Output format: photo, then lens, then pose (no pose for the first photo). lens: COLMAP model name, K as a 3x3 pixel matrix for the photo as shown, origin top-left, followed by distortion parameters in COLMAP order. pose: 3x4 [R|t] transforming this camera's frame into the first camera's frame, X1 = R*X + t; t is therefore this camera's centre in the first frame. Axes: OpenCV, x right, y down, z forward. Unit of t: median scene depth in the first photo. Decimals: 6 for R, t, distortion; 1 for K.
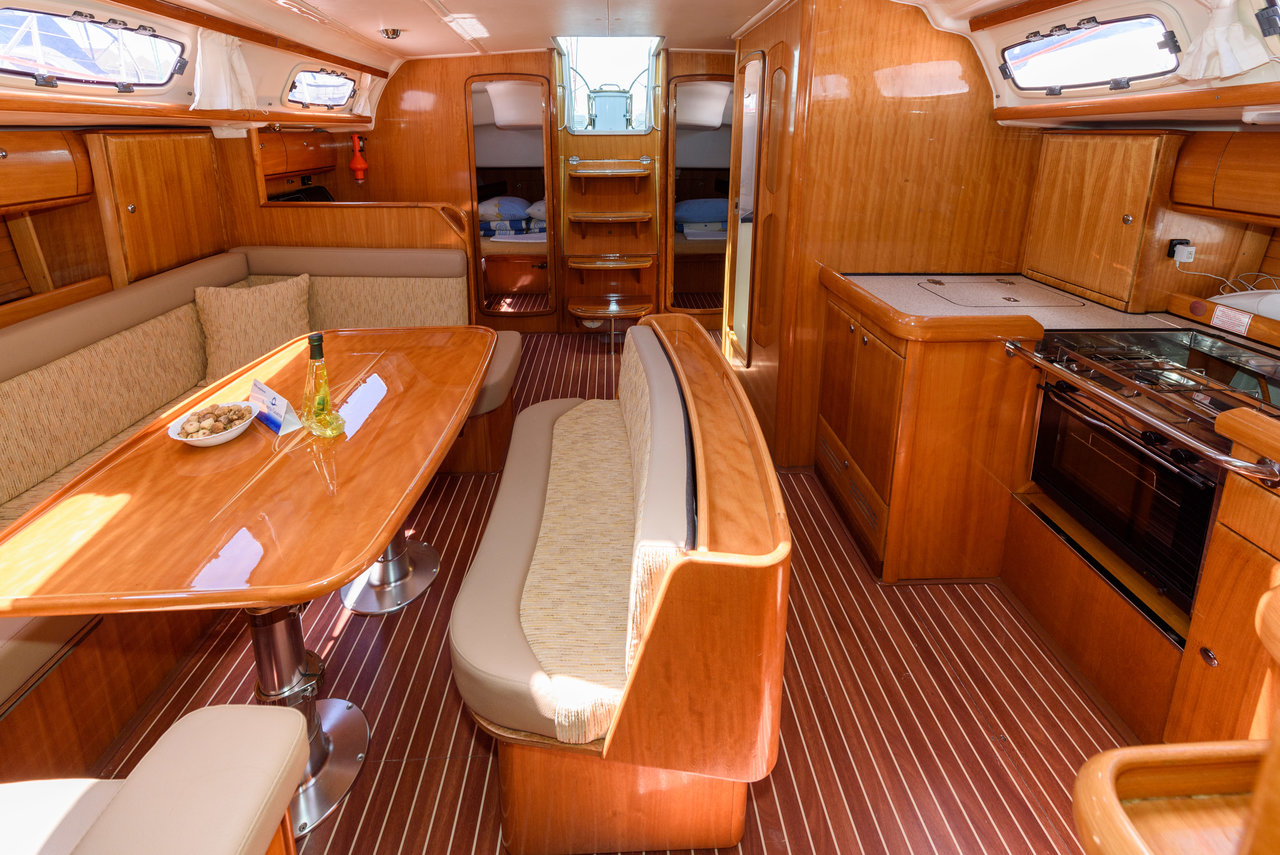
lens RADIAL K [[1022.1, 0, 640.0], [0, 1022.1, 427.5], [0, 0, 1]] dist [0.003791, 0.000841]
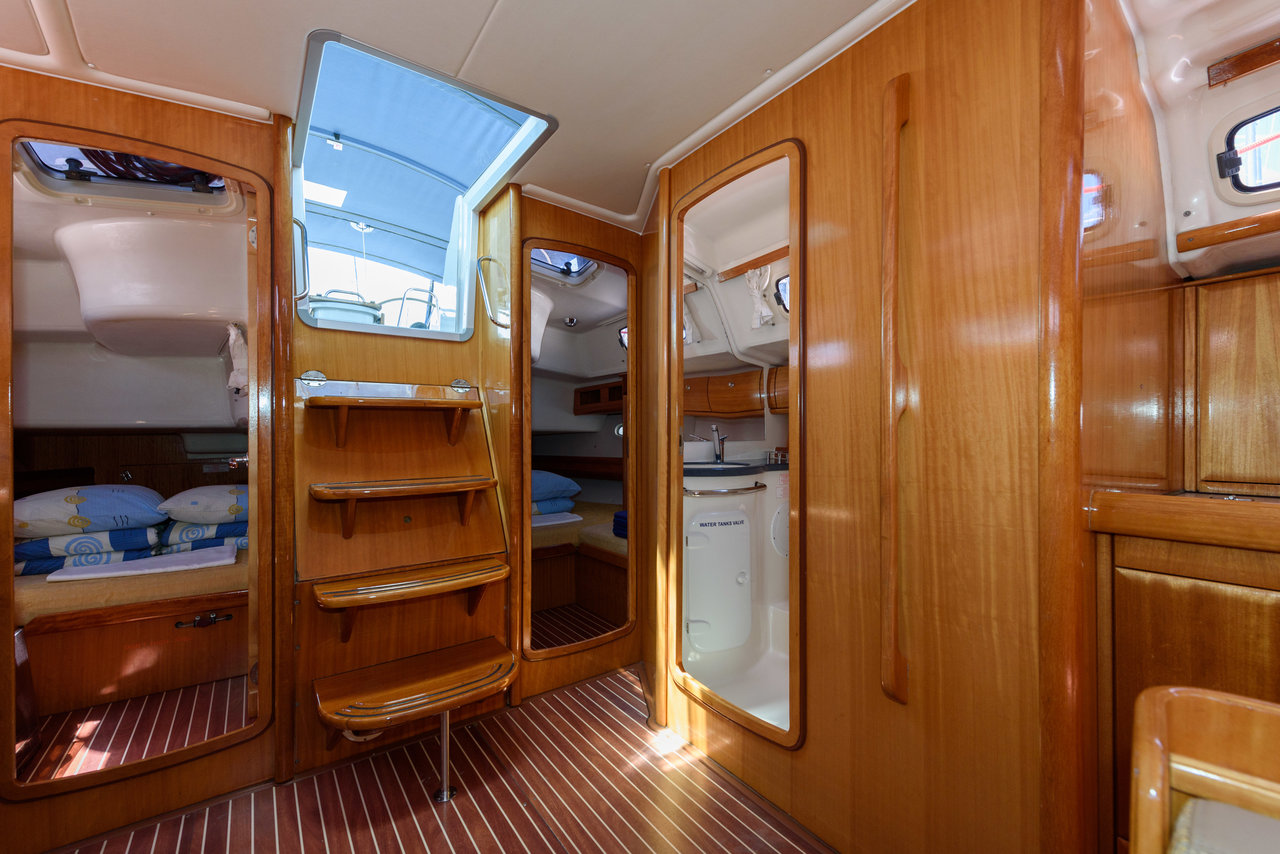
lens RADIAL K [[594.7, 0, 640.0], [0, 594.7, 427.0], [0, 0, 1]] dist [0.015685, 0.000173]
pose [[0.789270, -0.000317, 0.614047, -0.114244], [0.232307, 0.925829, -0.298119, -0.120156], [-0.568407, 0.377944, 0.730802, 0.705782]]
